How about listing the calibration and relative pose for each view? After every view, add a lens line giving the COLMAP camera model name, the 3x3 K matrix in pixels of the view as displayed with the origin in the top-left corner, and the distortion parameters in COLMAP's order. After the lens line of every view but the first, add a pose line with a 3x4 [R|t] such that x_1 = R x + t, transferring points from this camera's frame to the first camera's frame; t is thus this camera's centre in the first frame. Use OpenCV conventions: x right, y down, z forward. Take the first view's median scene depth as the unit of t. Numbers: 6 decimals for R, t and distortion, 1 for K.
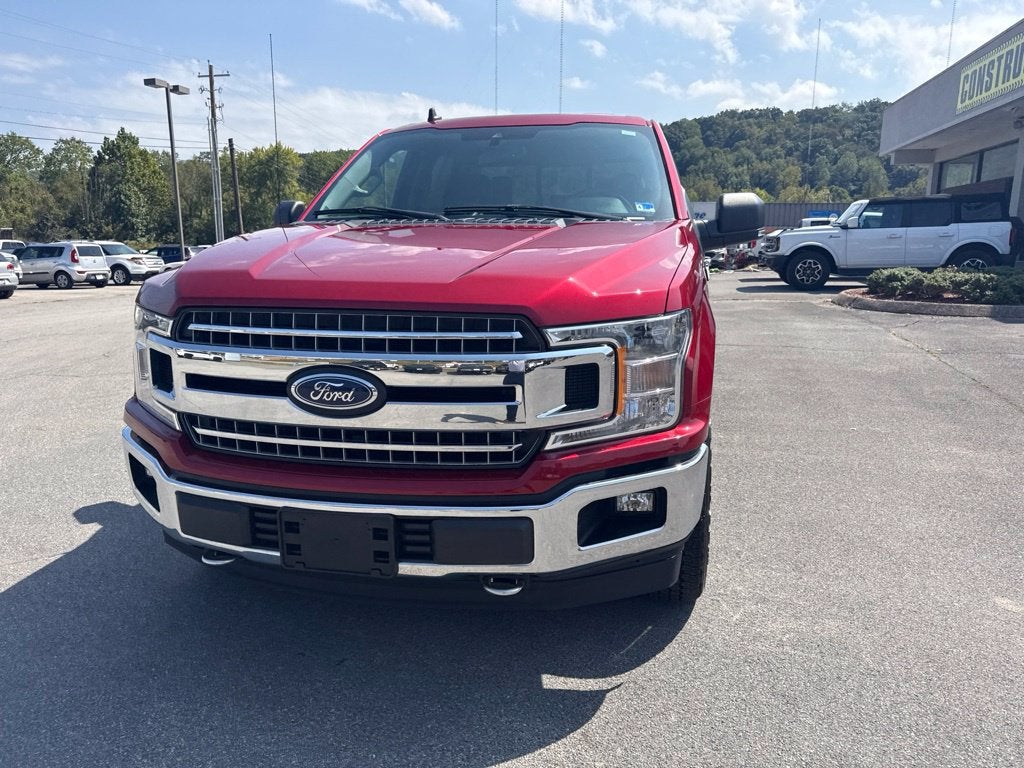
lens RADIAL K [[728.1, 0, 517.0], [0, 728.1, 374.7], [0, 0, 1]] dist [0.026844, -0.029724]
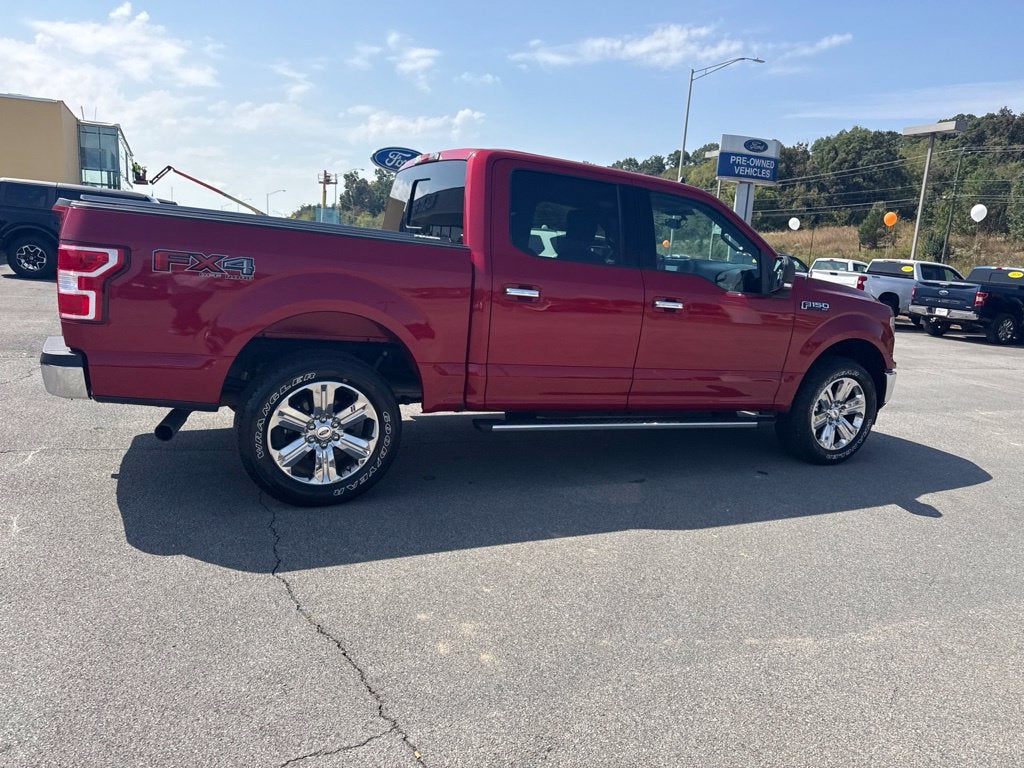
lens RADIAL K [[728.1, 0, 518.2], [0, 728.1, 387.0], [0, 0, 1]] dist [0.026844, -0.029724]
pose [[-0.621013, -0.189195, 0.760623, -0.824397], [0.084073, 0.948753, 0.304631, -0.361896], [-0.779278, 0.253128, -0.573282, 1.725222]]
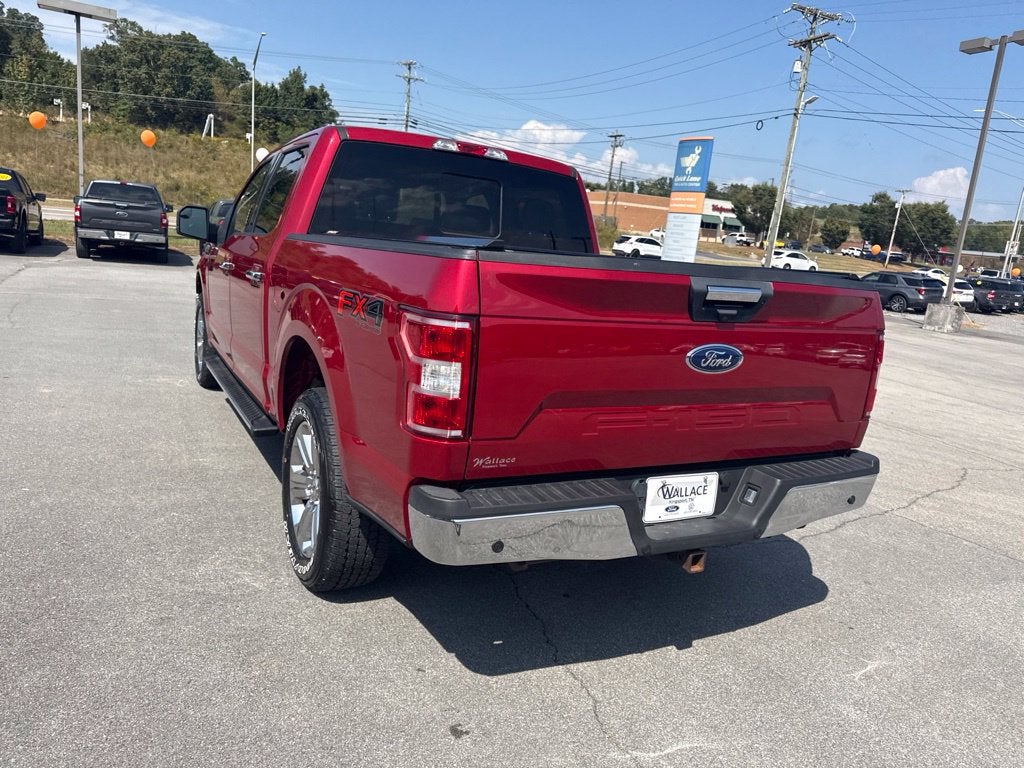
lens RADIAL K [[728.1, 0, 516.3], [0, 728.1, 385.6], [0, 0, 1]] dist [0.026844, -0.029724]
pose [[-0.746517, 0.067320, -0.661952, 0.604039], [-0.223104, 0.911948, 0.344349, -0.418211], [0.626847, 0.404747, -0.665765, 1.859426]]
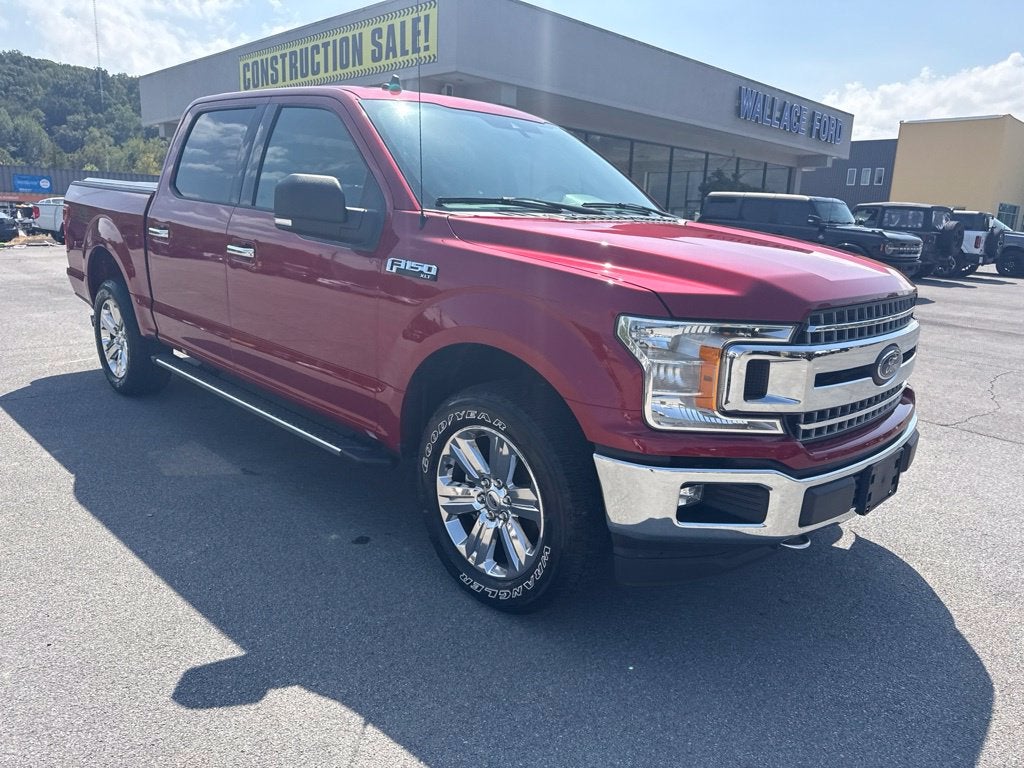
lens RADIAL K [[728.1, 0, 516.2], [0, 728.1, 388.3], [0, 0, 1]] dist [0.026844, -0.029724]
pose [[0.528857, -0.175652, 0.830335, -0.695435], [0.127746, 0.983677, 0.126726, -0.076199], [-0.839042, 0.039052, 0.542664, 0.353345]]
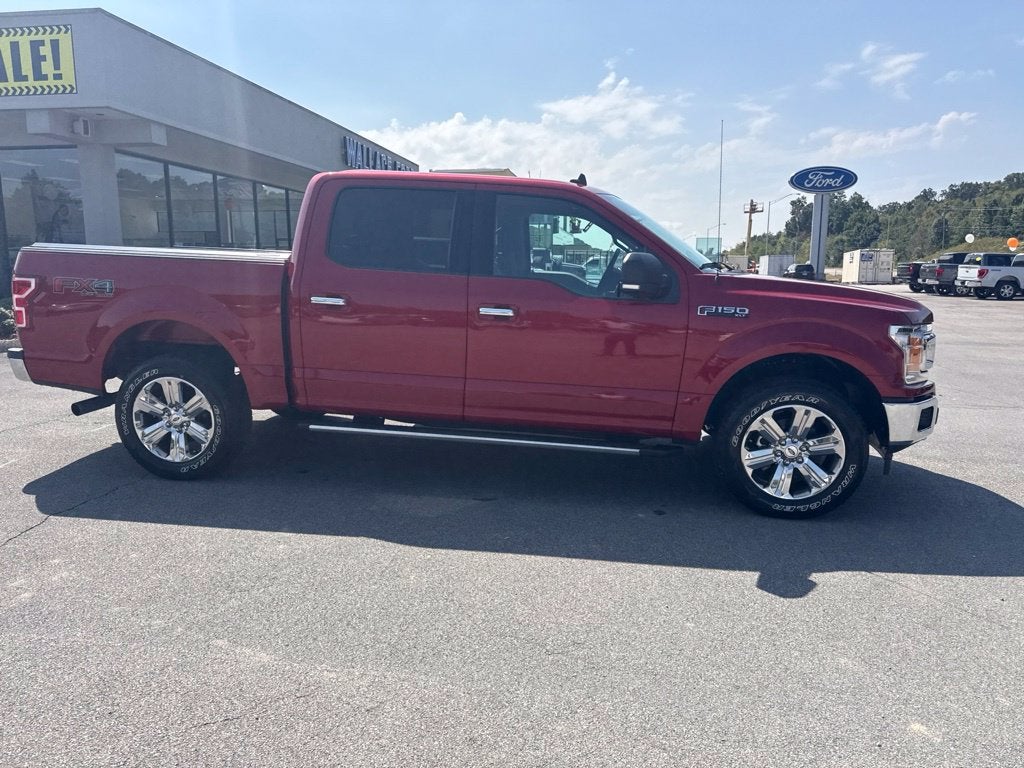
lens RADIAL K [[728.1, 0, 516.6], [0, 728.1, 381.6], [0, 0, 1]] dist [0.026844, -0.029724]
pose [[-0.077598, -0.163139, 0.983547, -1.093649], [0.185852, 0.966862, 0.175034, -0.223891], [-0.979509, 0.196377, -0.044707, 1.023343]]
